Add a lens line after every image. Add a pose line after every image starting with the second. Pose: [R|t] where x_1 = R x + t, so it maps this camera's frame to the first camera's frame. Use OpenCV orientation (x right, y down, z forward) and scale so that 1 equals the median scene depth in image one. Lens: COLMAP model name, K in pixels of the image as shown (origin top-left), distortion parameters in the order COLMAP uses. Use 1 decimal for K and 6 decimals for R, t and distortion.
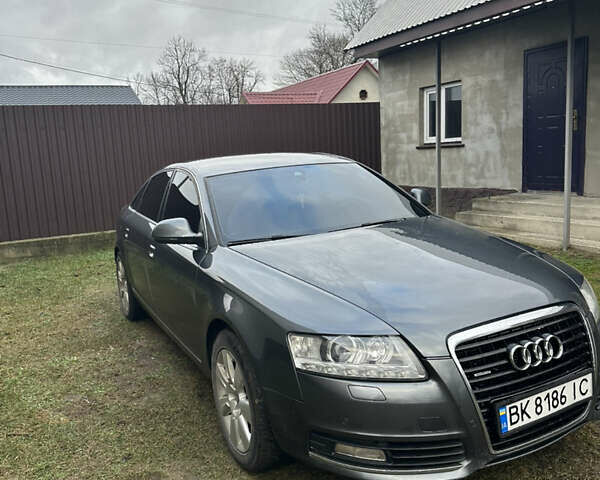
lens RADIAL K [[561.8, 0, 300.0], [0, 561.8, 240.0], [0, 0, 1]] dist [0.142355, -0.256417]
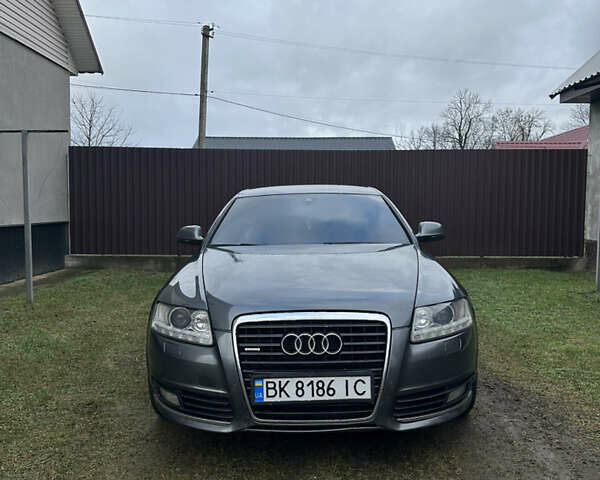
lens RADIAL K [[561.8, 0, 300.0], [0, 561.8, 240.0], [0, 0, 1]] dist [0.142355, -0.256417]
pose [[0.880027, 0.085540, -0.467156, 0.908932], [-0.125654, 0.990530, -0.055332, 0.053982], [0.457999, 0.107393, 0.882442, -0.040732]]
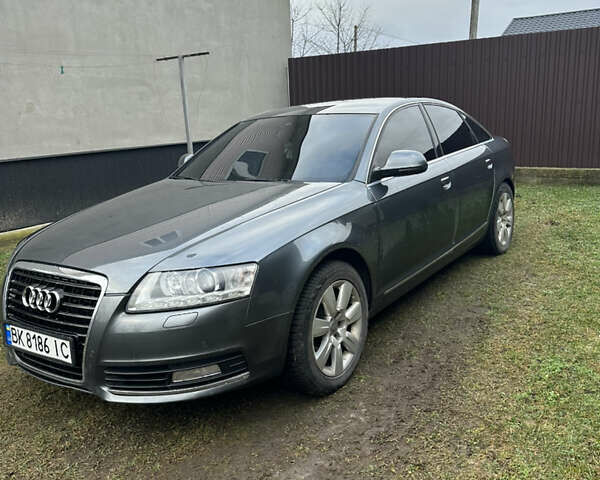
lens RADIAL K [[561.8, 0, 300.0], [0, 561.8, 240.0], [0, 0, 1]] dist [0.142355, -0.256417]
pose [[0.461394, 0.232996, -0.856054, 1.588795], [-0.118937, 0.972434, 0.200567, -0.203277], [0.879187, 0.009276, 0.476386, 0.911416]]
